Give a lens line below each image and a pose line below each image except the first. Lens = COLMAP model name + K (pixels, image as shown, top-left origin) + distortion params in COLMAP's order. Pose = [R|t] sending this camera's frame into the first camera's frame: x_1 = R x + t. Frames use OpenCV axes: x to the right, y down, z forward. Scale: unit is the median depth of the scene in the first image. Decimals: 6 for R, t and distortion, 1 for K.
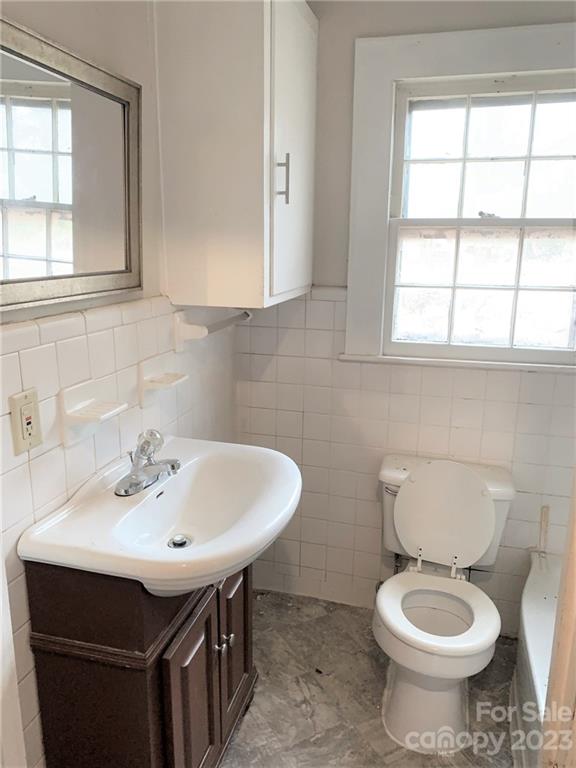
lens RADIAL K [[583.1, 0, 288.0], [0, 583.1, 384.0], [0, 0, 1]] dist [0.076912, -0.103115]
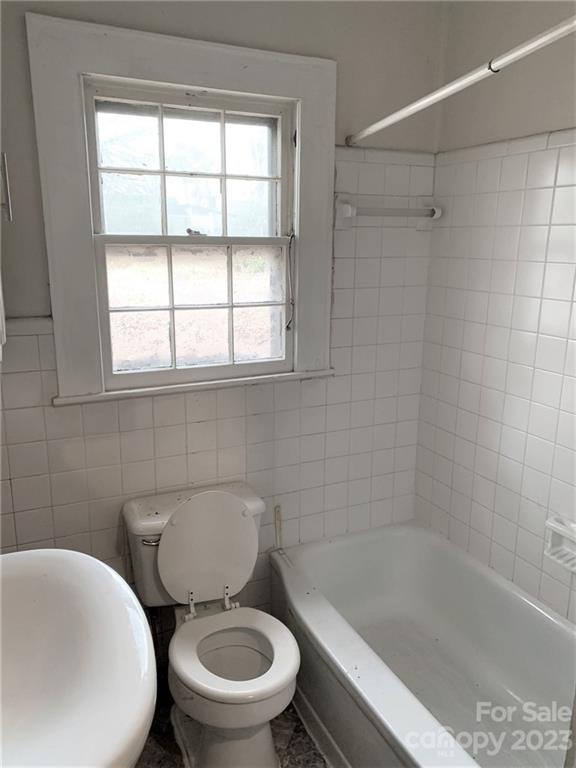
lens RADIAL K [[583.1, 0, 288.0], [0, 583.1, 384.0], [0, 0, 1]] dist [0.076912, -0.103115]
pose [[0.752668, -0.158890, 0.638941, -0.198266], [0.160626, 0.985435, 0.055839, -0.069311], [-0.638506, 0.060602, 0.767227, 0.174563]]
